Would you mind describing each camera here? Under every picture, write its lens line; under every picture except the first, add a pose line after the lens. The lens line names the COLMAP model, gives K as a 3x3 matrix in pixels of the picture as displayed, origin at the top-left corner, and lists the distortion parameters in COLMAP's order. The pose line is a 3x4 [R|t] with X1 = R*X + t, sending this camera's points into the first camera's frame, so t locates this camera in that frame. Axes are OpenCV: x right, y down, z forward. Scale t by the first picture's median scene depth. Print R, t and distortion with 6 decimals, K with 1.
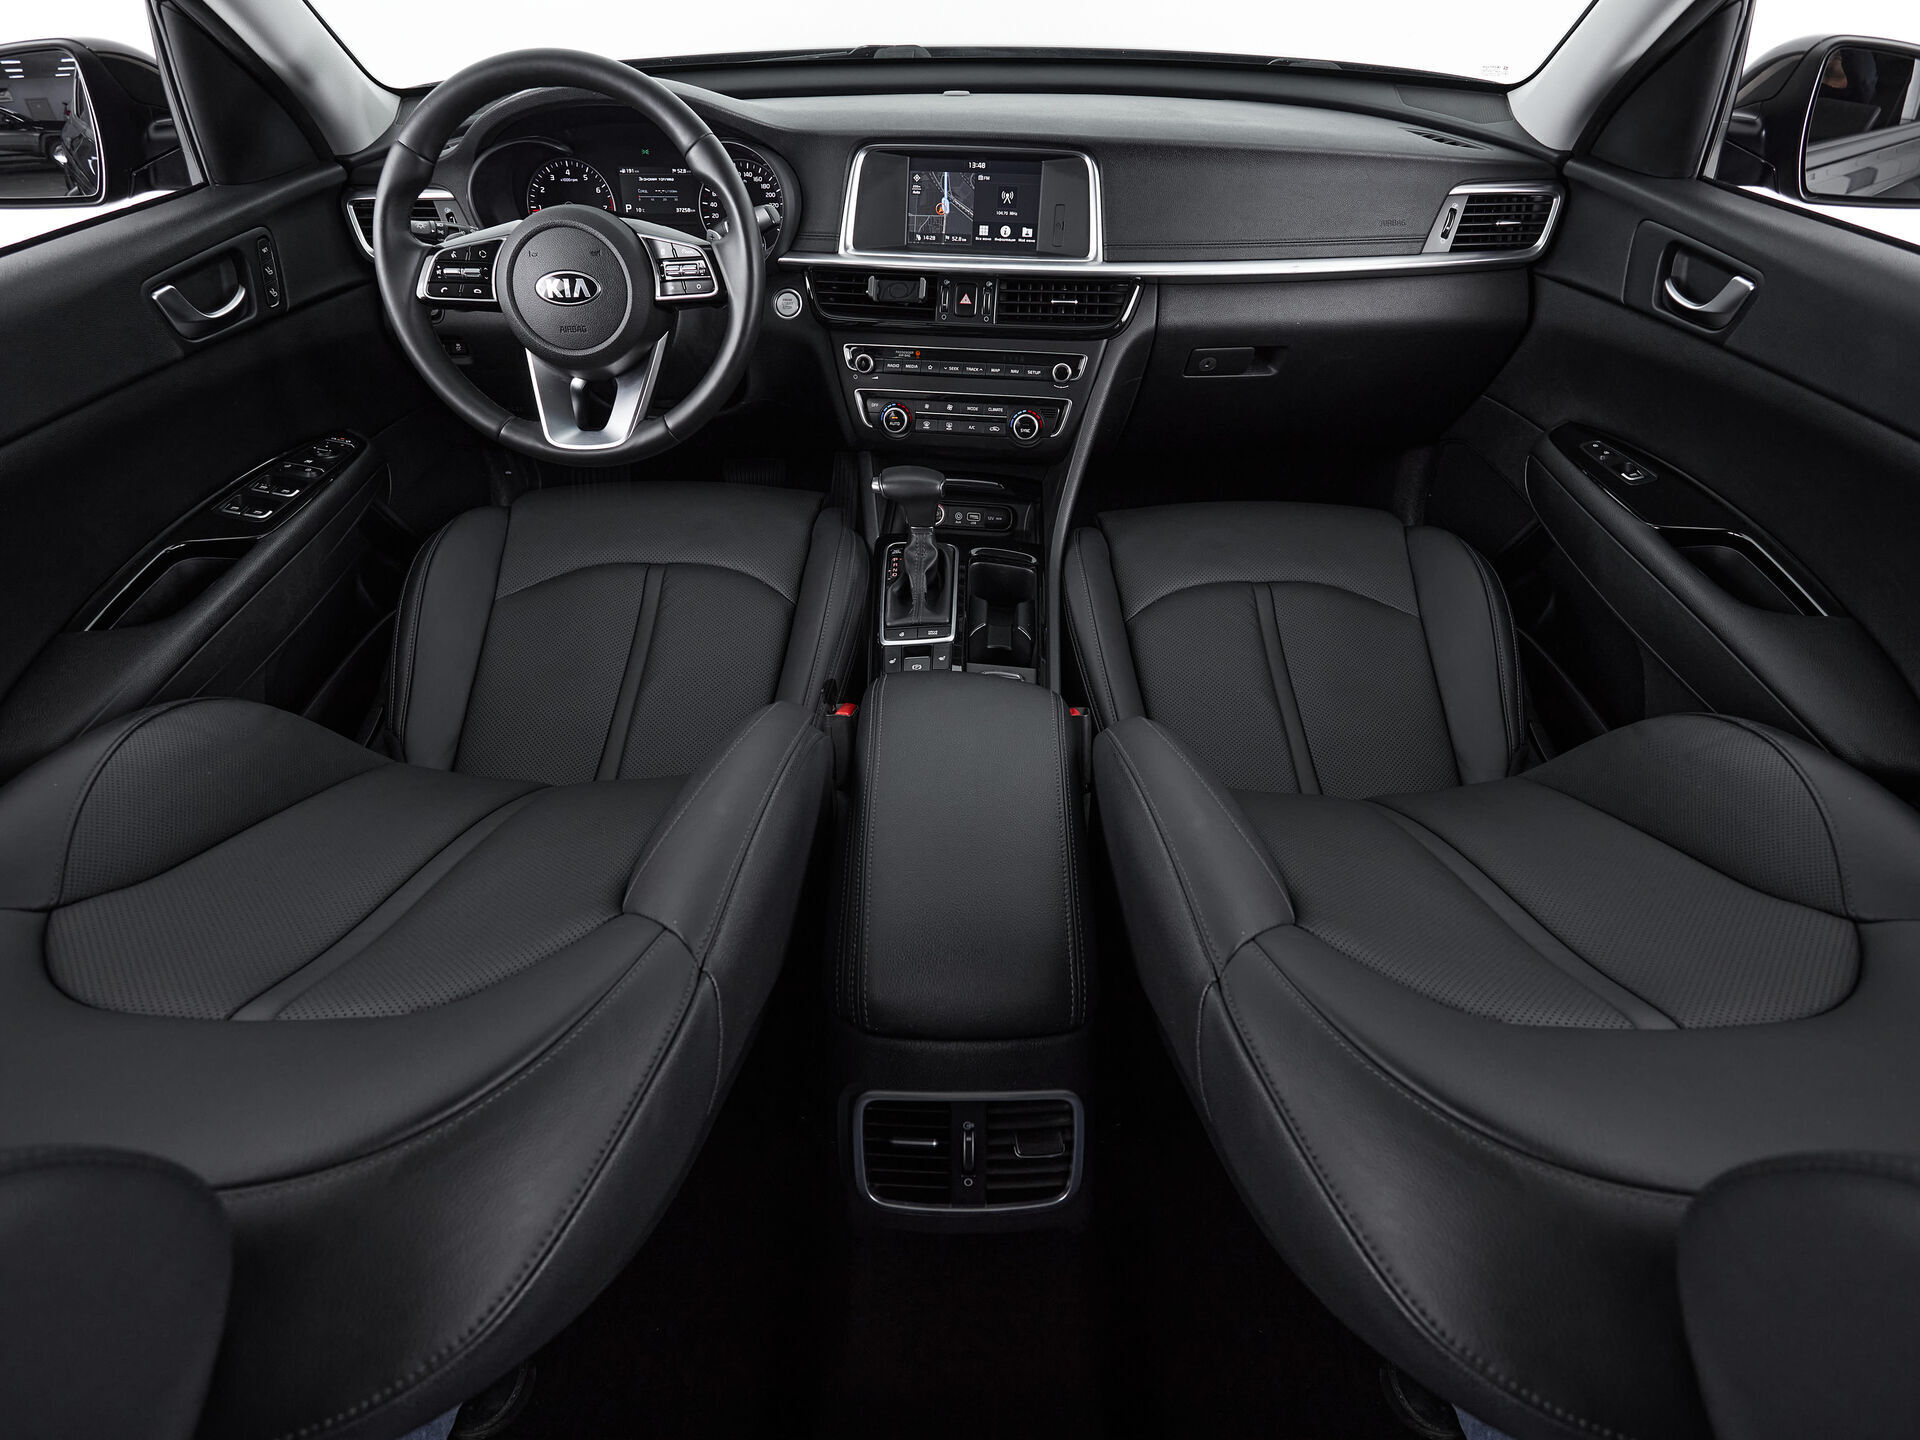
lens RADIAL K [[1012.6, 0, 961.6], [0, 1012.6, 709.7], [0, 0, 1]] dist [-0.002579, 0.000962]
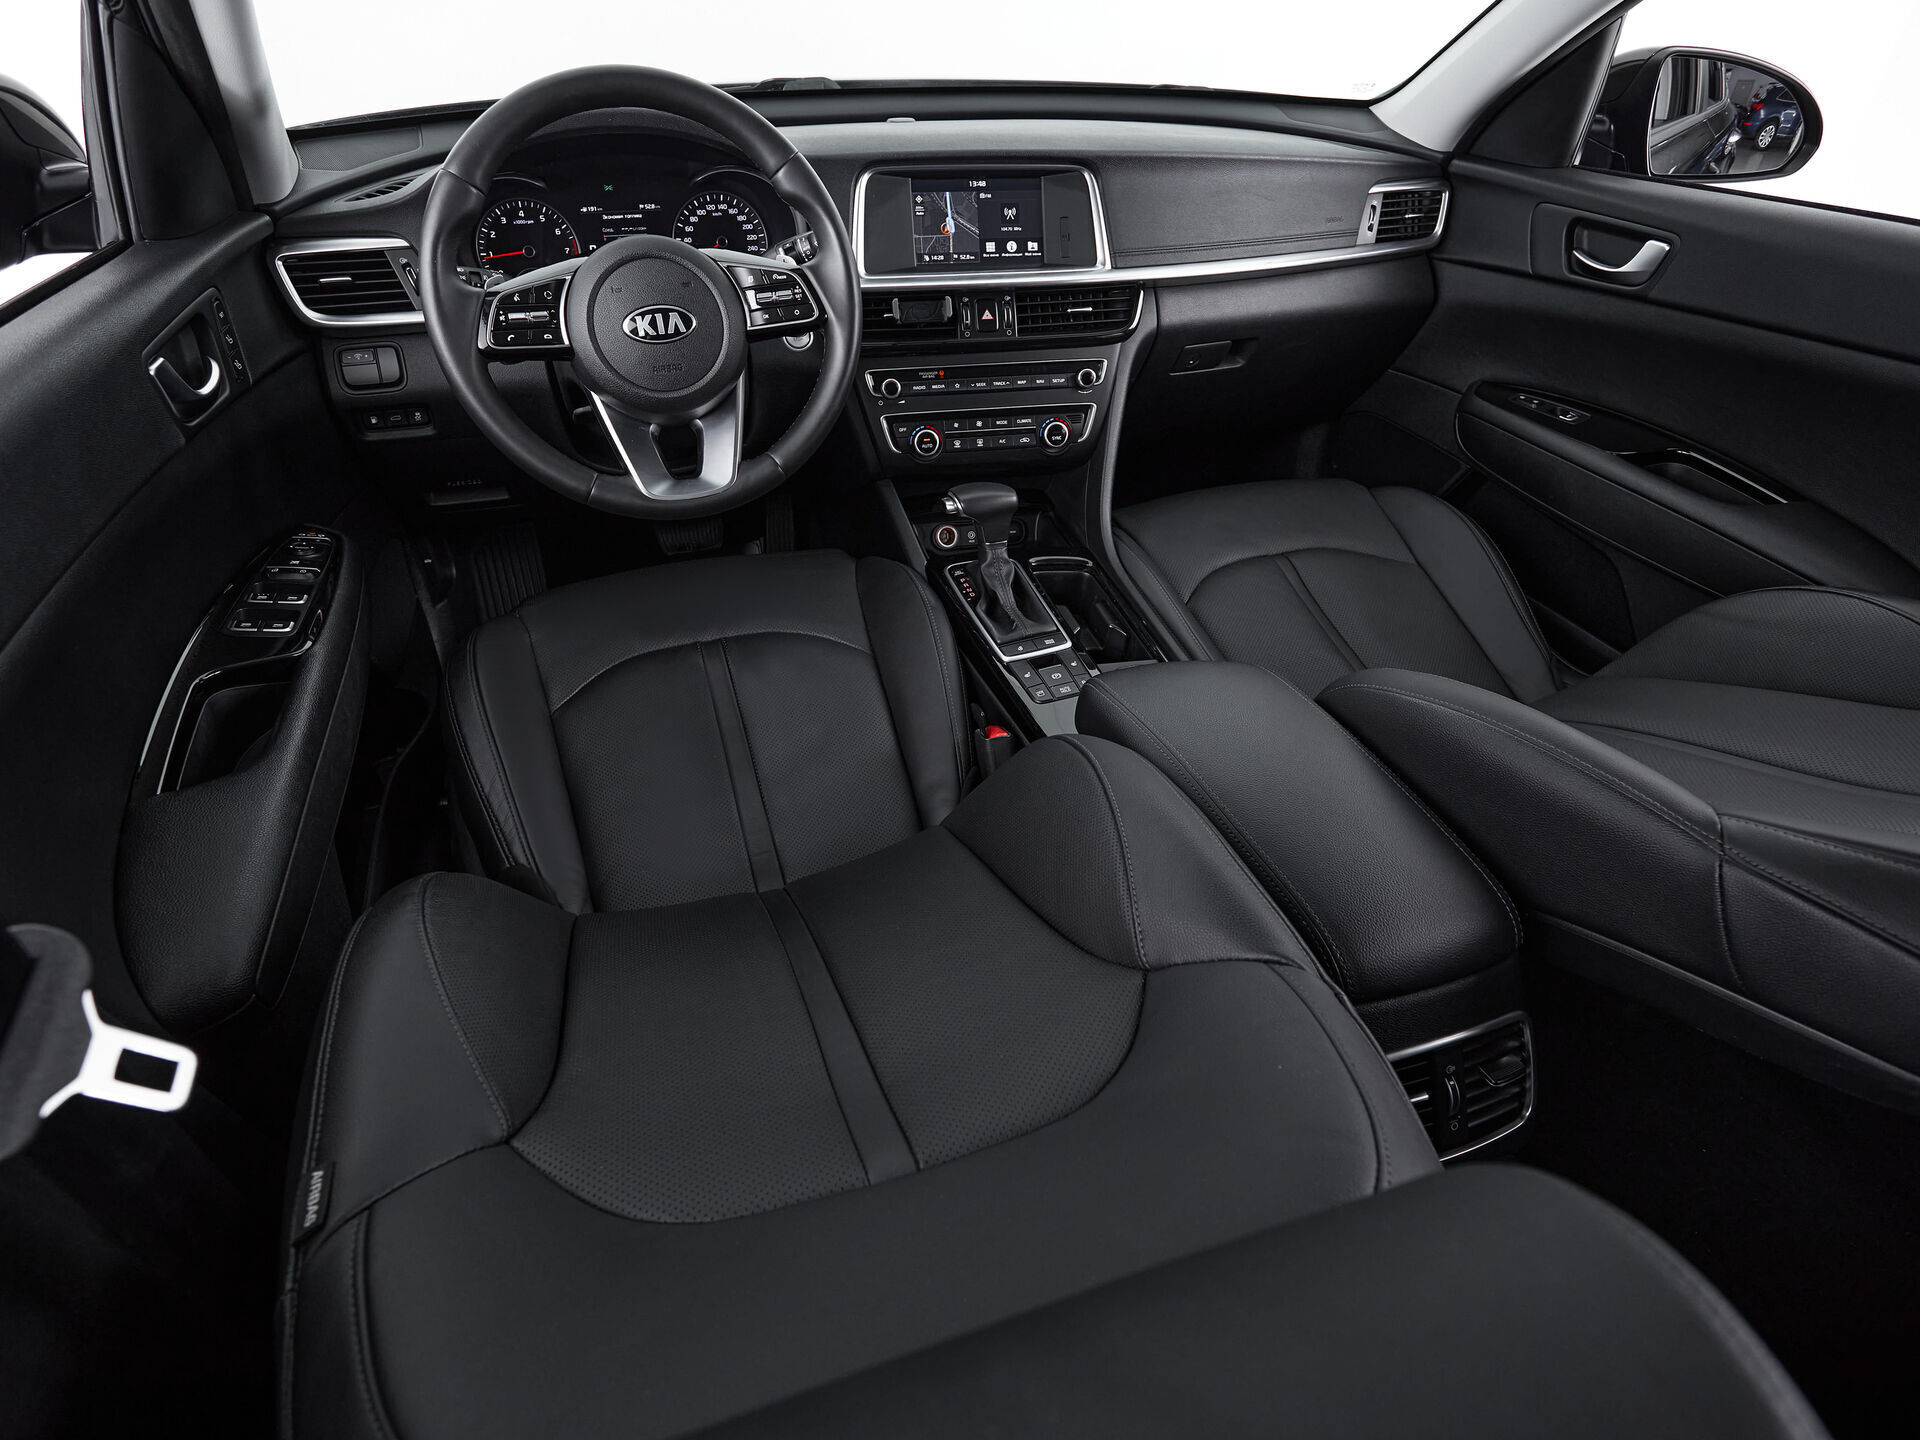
lens RADIAL K [[1012.6, 0, 949.7], [0, 1012.6, 709.4], [0, 0, 1]] dist [-0.002579, 0.000962]
pose [[0.950341, -0.174860, 0.257440, -0.361749], [0.185803, 0.982411, -0.018614, -0.009891], [-0.249657, 0.065522, 0.966115, 0.066559]]
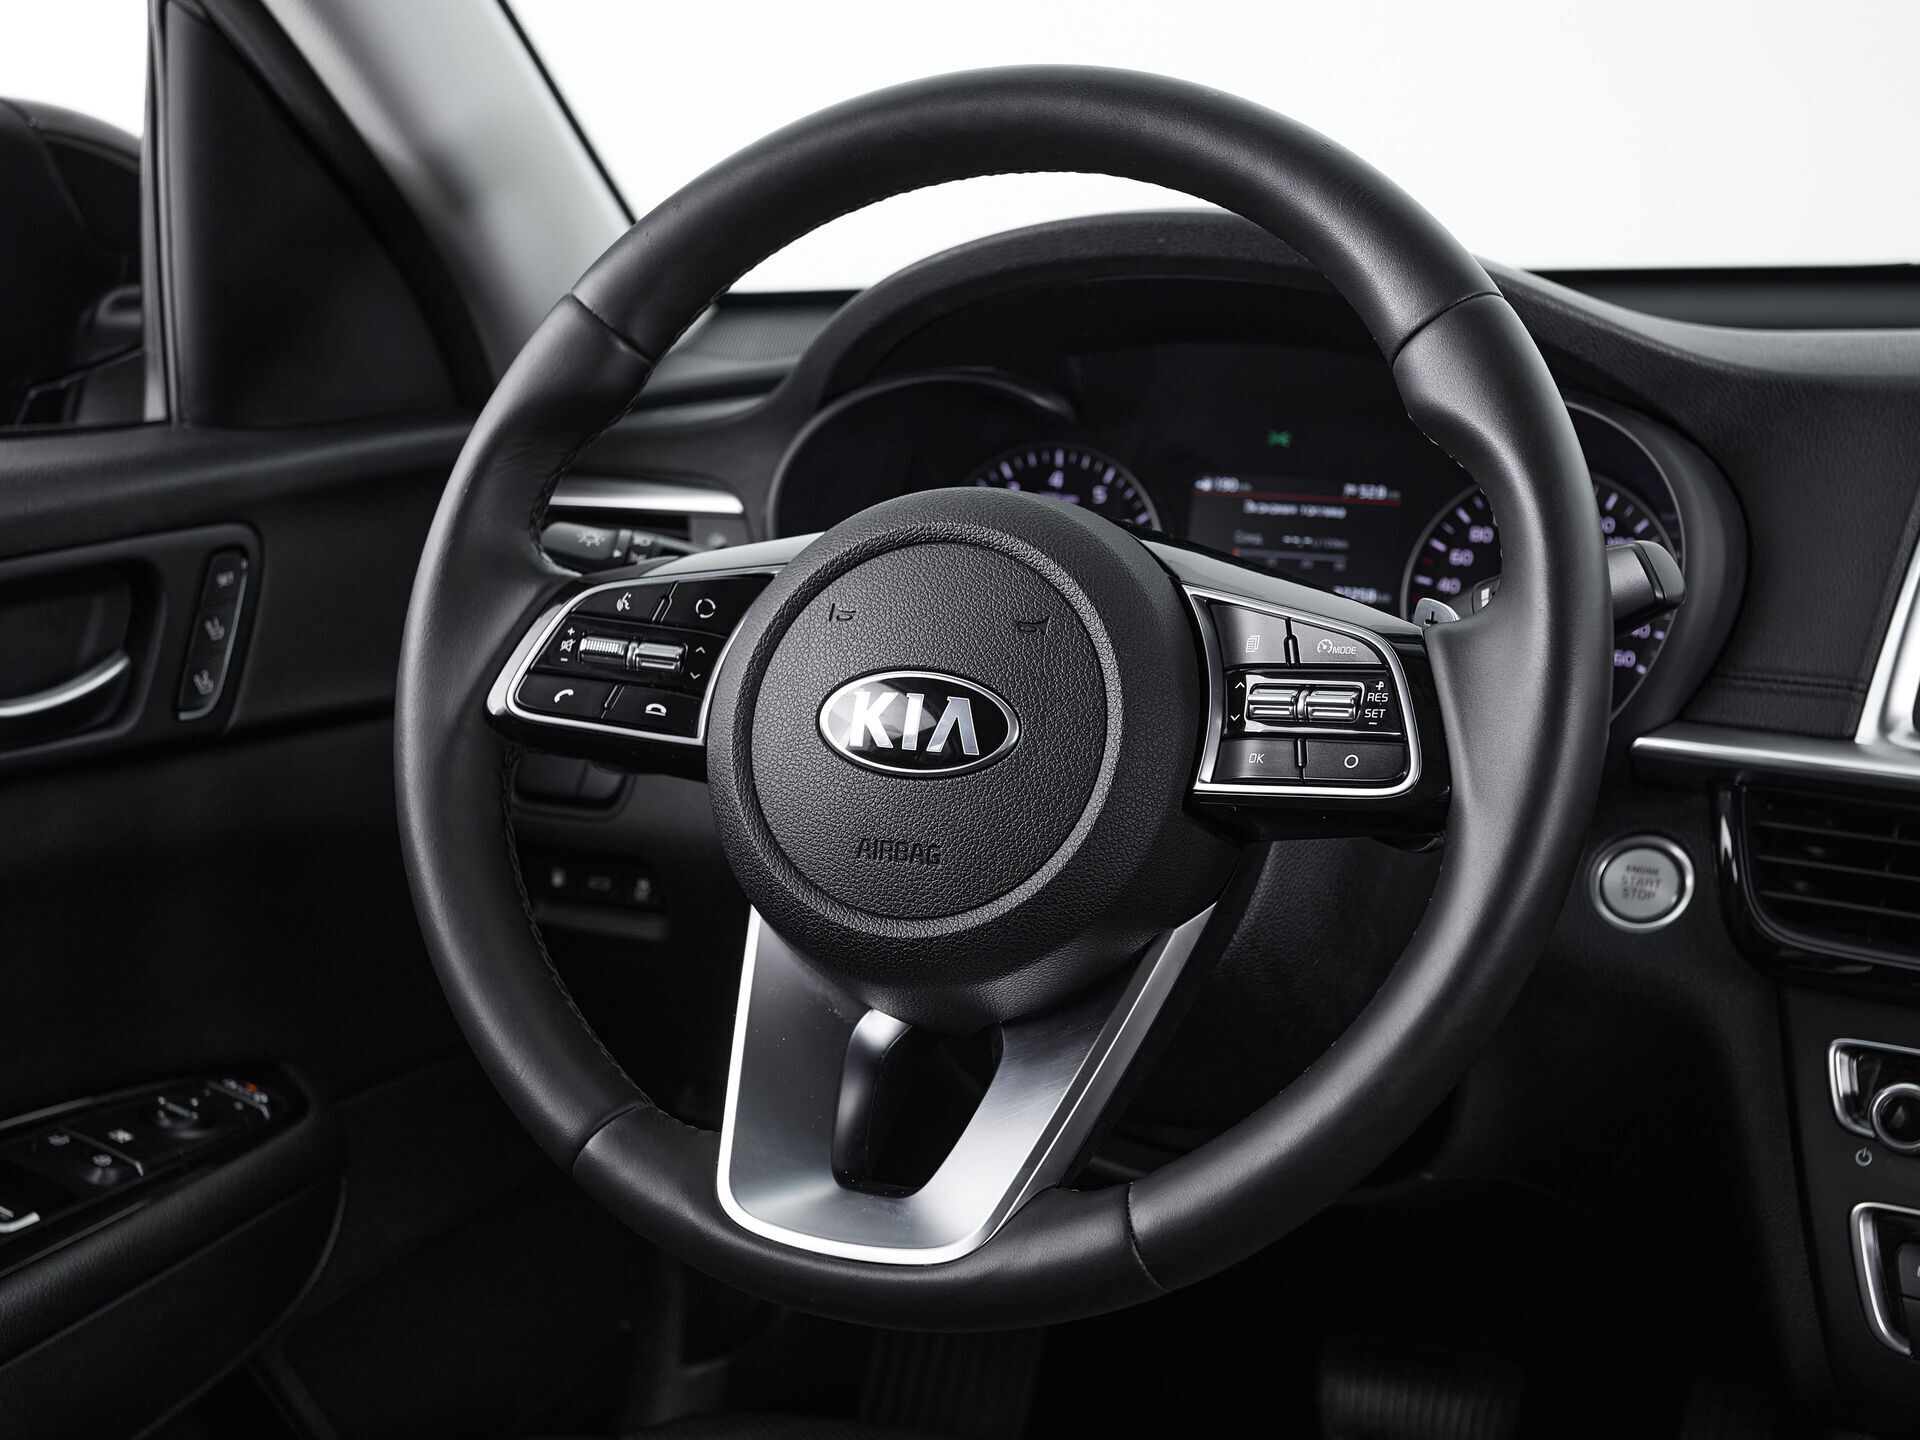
lens RADIAL K [[2410.1, 0, 913.2], [0, 2410.1, 752.7], [0, 0, 1]] dist [0.039321, 0.000000]
pose [[0.906469, 0.092147, -0.412096, -0.081671], [-0.264220, 0.885026, -0.383298, -0.114912], [0.329396, 0.456332, 0.826595, 0.349180]]
